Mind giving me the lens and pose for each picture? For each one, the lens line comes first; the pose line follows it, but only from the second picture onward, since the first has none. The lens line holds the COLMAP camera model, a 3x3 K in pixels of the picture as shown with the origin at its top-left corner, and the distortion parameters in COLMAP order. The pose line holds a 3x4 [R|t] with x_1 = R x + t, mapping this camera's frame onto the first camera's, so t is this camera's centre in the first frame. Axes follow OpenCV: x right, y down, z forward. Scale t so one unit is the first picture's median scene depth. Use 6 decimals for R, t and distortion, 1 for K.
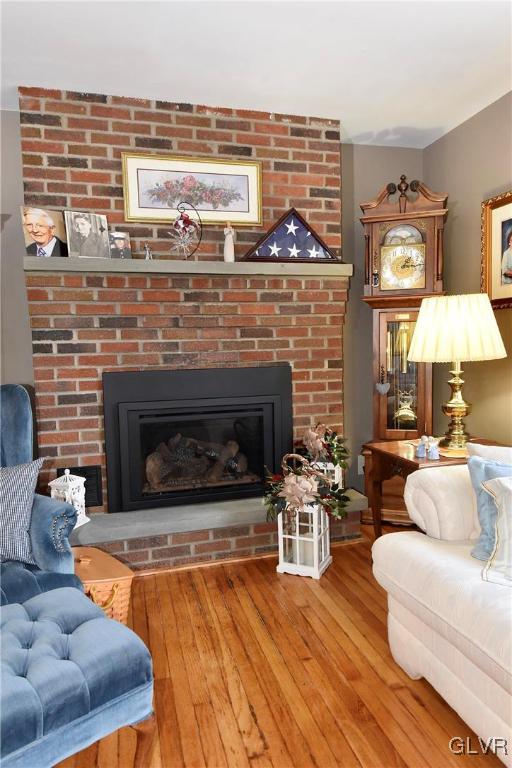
lens RADIAL K [[493.7, 0, 257.8], [0, 493.7, 383.6], [0, 0, 1]] dist [0.004318, -0.003417]
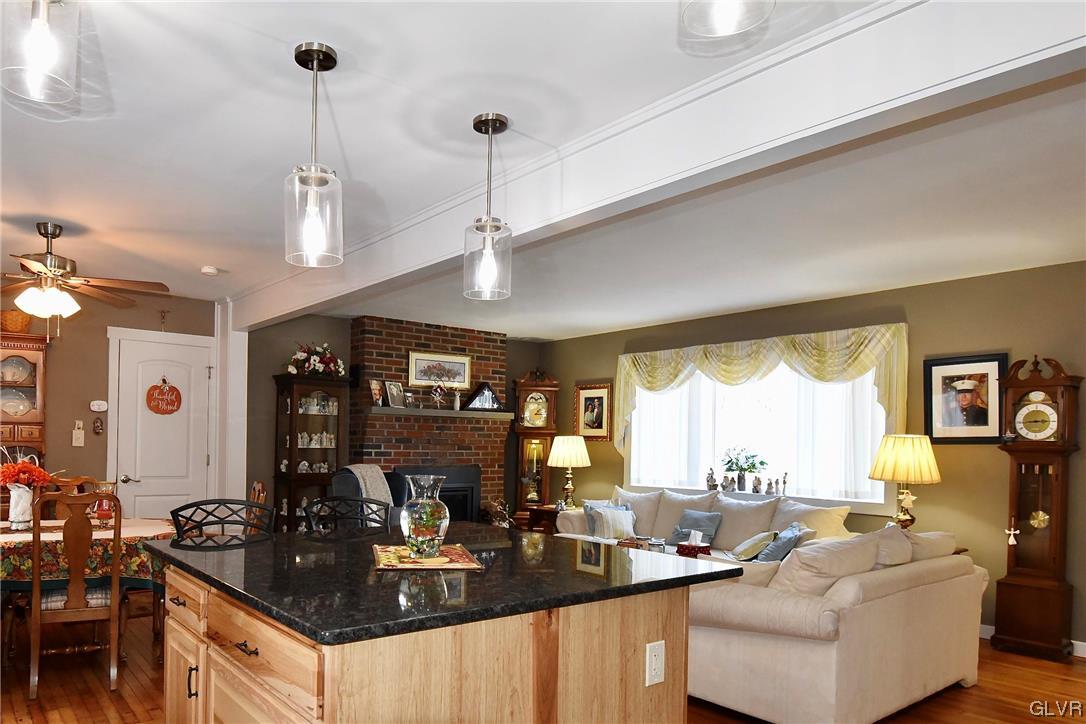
lens RADIAL K [[708.4, 0, 455.9], [0, 708.4, 448.4], [0, 0, 1]] dist [-0.004896, -0.025450]
pose [[0.934719, 0.035290, 0.353630, -1.019610], [-0.013767, 0.997906, -0.063196, 0.067661], [-0.355120, 0.054202, 0.933248, -1.506139]]
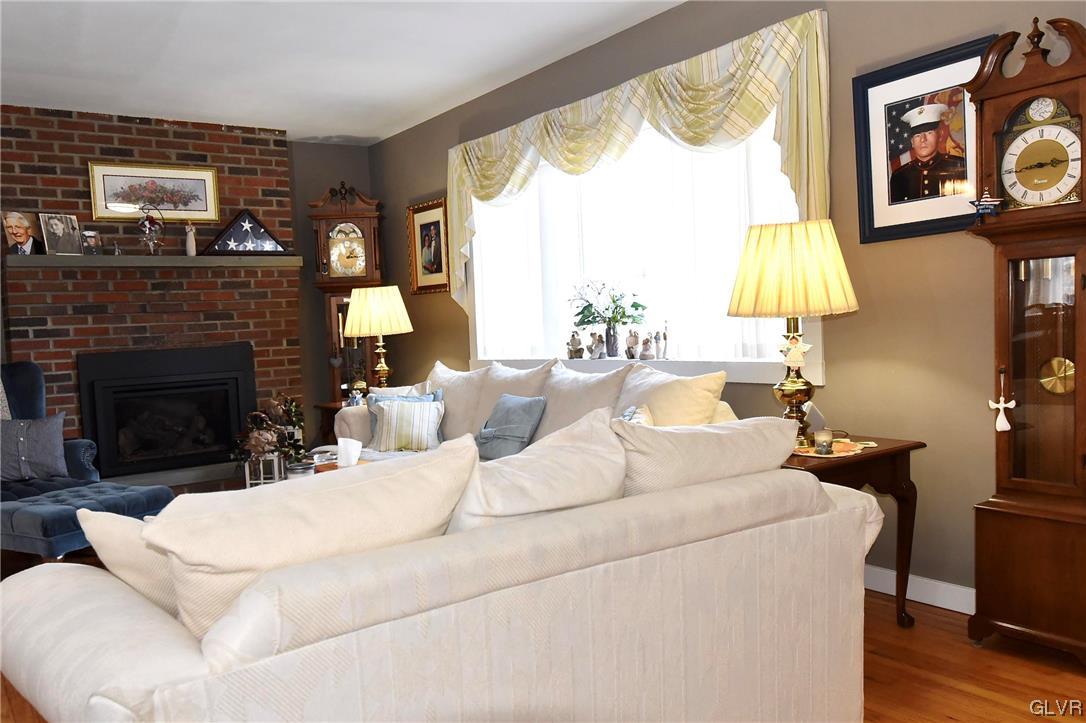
lens RADIAL K [[861.2, 0, 503.6], [0, 861.2, 386.8], [0, 0, 1]] dist [0.000791, -0.003271]
pose [[0.944457, -0.043767, 0.325709, -0.038517], [0.046391, 0.998923, -0.000288, 0.096349], [-0.325345, 0.015382, 0.945470, -1.157557]]
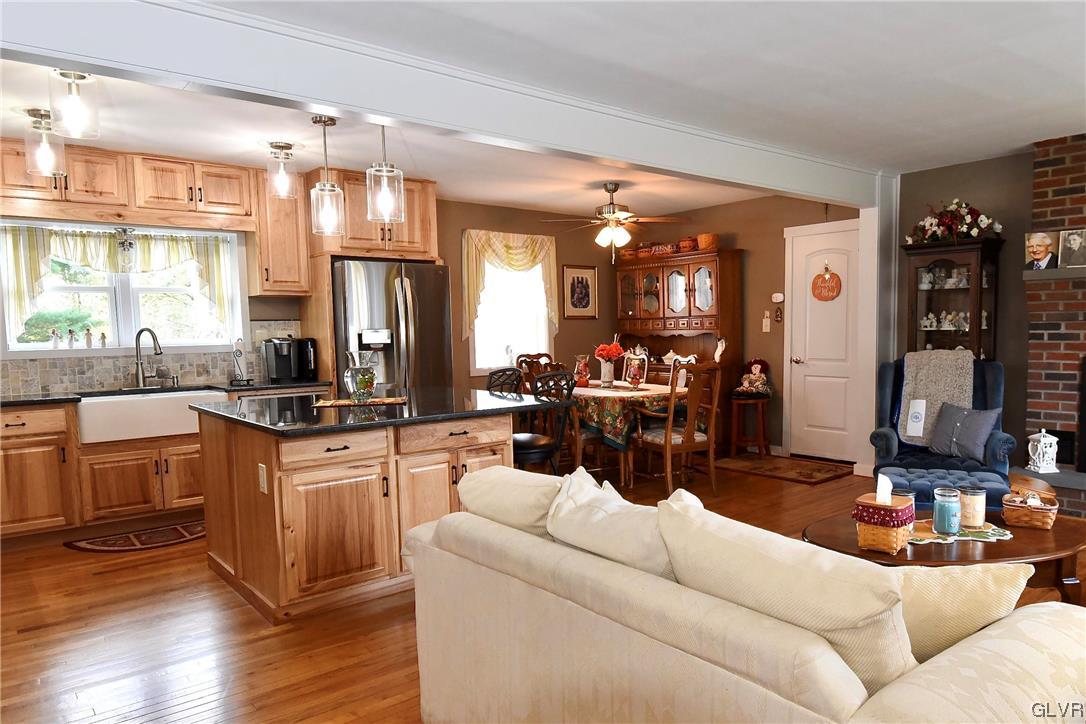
lens RADIAL K [[725.5, 0, 581.9], [0, 725.5, 396.5], [0, 0, 1]] dist [-0.031674, -0.001300]
pose [[0.419123, 0.098598, -0.902560, 0.768761], [-0.051761, 0.995064, 0.084667, -0.010077], [0.906453, 0.011232, 0.422157, -0.873090]]
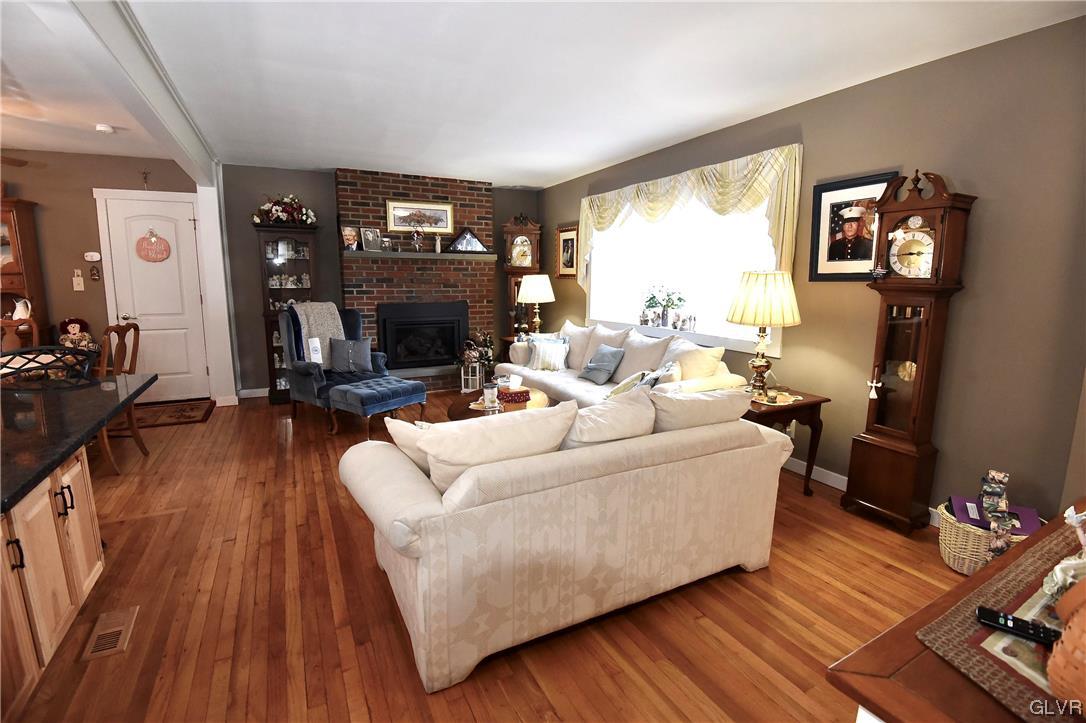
lens RADIAL K [[494.0, 0, 555.3], [0, 494.0, 365.0], [0, 0, 1]] dist [-0.034677, -0.004007]
pose [[0.974383, -0.007701, 0.224763, -0.046474], [-0.015662, 0.994664, 0.101976, 0.010749], [-0.224349, -0.102884, 0.969063, -1.232154]]
